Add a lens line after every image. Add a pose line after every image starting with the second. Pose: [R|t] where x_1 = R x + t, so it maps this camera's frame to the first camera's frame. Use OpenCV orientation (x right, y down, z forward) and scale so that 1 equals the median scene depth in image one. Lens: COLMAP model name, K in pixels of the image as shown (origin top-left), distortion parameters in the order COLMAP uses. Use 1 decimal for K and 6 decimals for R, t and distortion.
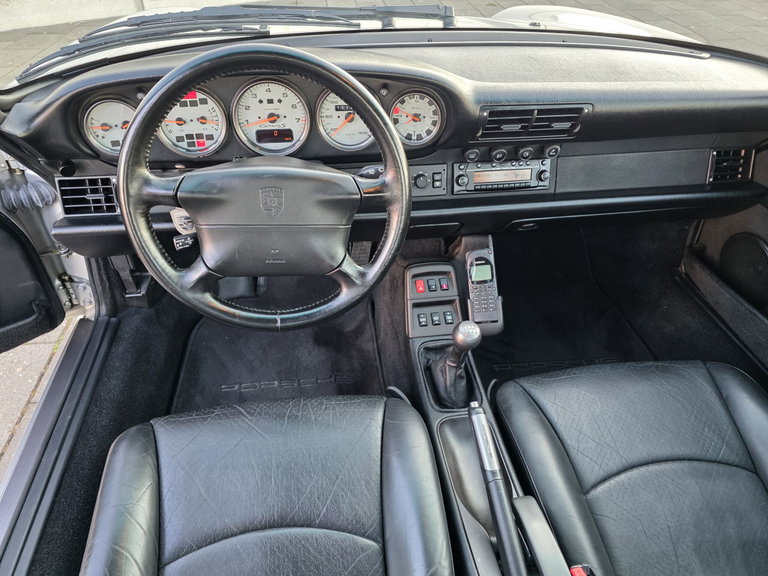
lens RADIAL K [[521.0, 0, 384.0], [0, 521.0, 288.0], [0, 0, 1]] dist [0.048439, -0.127096]
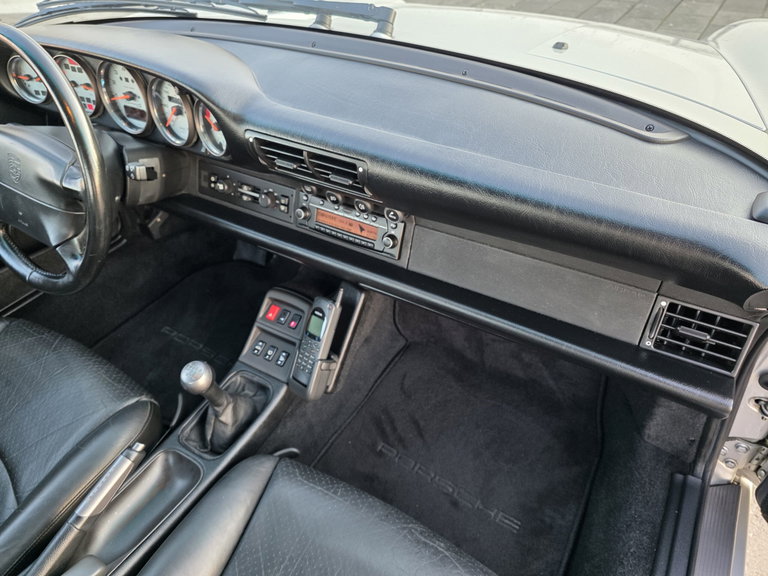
lens RADIAL K [[521.0, 0, 384.0], [0, 521.0, 288.0], [0, 0, 1]] dist [0.048439, -0.127096]
pose [[0.778550, 0.380470, -0.499102, 0.847488], [-0.368131, 0.920949, 0.127800, -0.293746], [0.508271, 0.084237, 0.857067, 0.405239]]
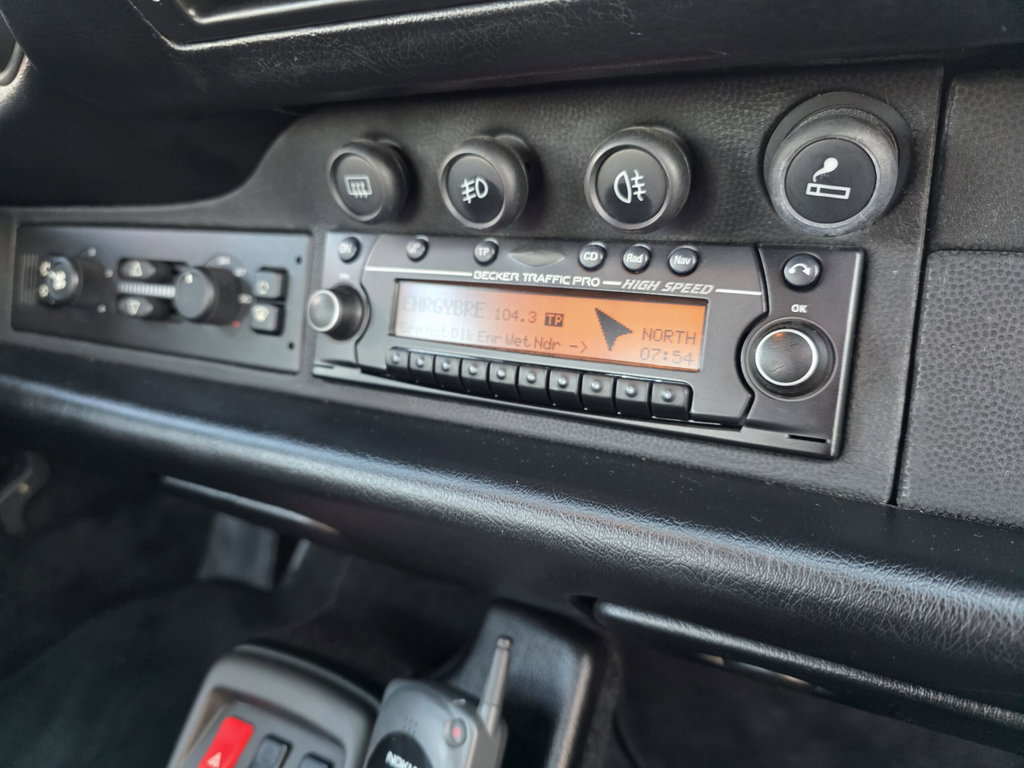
lens RADIAL K [[694.6, 0, 512.0], [0, 694.6, 384.0], [0, 0, 1]] dist [0.048439, -0.127096]
pose [[0.811740, 0.158000, -0.562240, 0.421889], [-0.322336, 0.924003, -0.205714, -0.170970], [0.487008, 0.348217, 0.800979, 0.966526]]
